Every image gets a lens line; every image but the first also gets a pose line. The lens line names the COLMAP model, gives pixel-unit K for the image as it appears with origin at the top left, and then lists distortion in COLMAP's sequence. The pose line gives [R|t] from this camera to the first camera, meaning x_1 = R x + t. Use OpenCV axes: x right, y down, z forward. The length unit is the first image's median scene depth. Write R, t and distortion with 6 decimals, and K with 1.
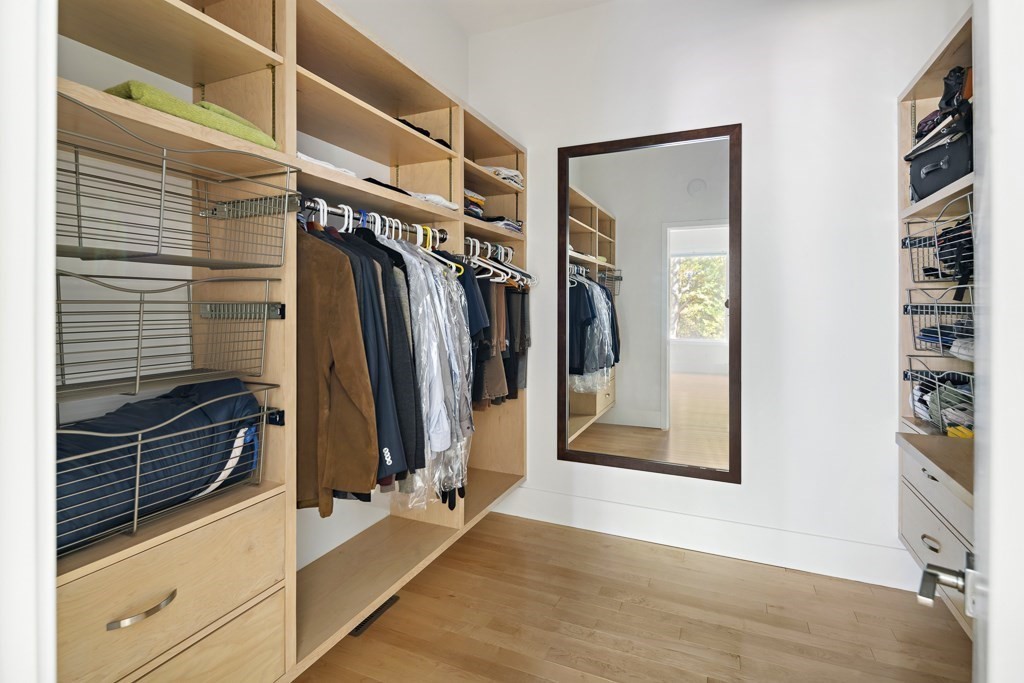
lens RADIAL K [[497.4, 0, 514.5], [0, 497.4, 302.6], [0, 0, 1]] dist [0.002060, -0.000583]
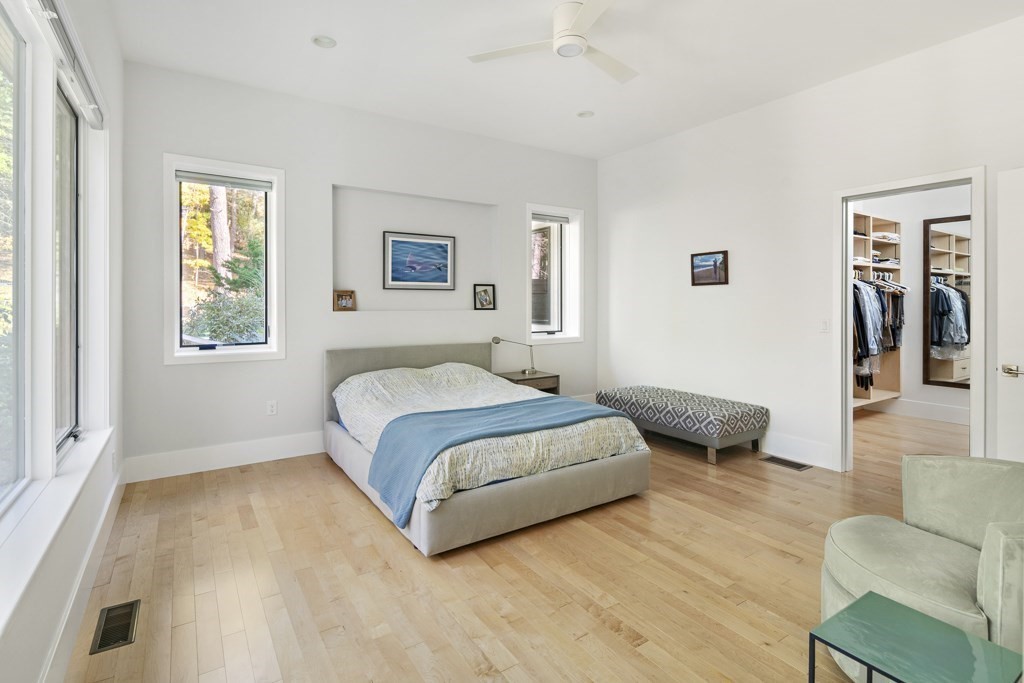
lens RADIAL K [[497.4, 0, 505.2], [0, 497.4, 305.6], [0, 0, 1]] dist [0.002060, -0.000583]
pose [[0.833923, -0.005622, -0.551852, -0.192370], [0.005158, 0.999984, -0.002394, 0.013808], [0.551857, -0.000850, 0.833939, -1.442551]]
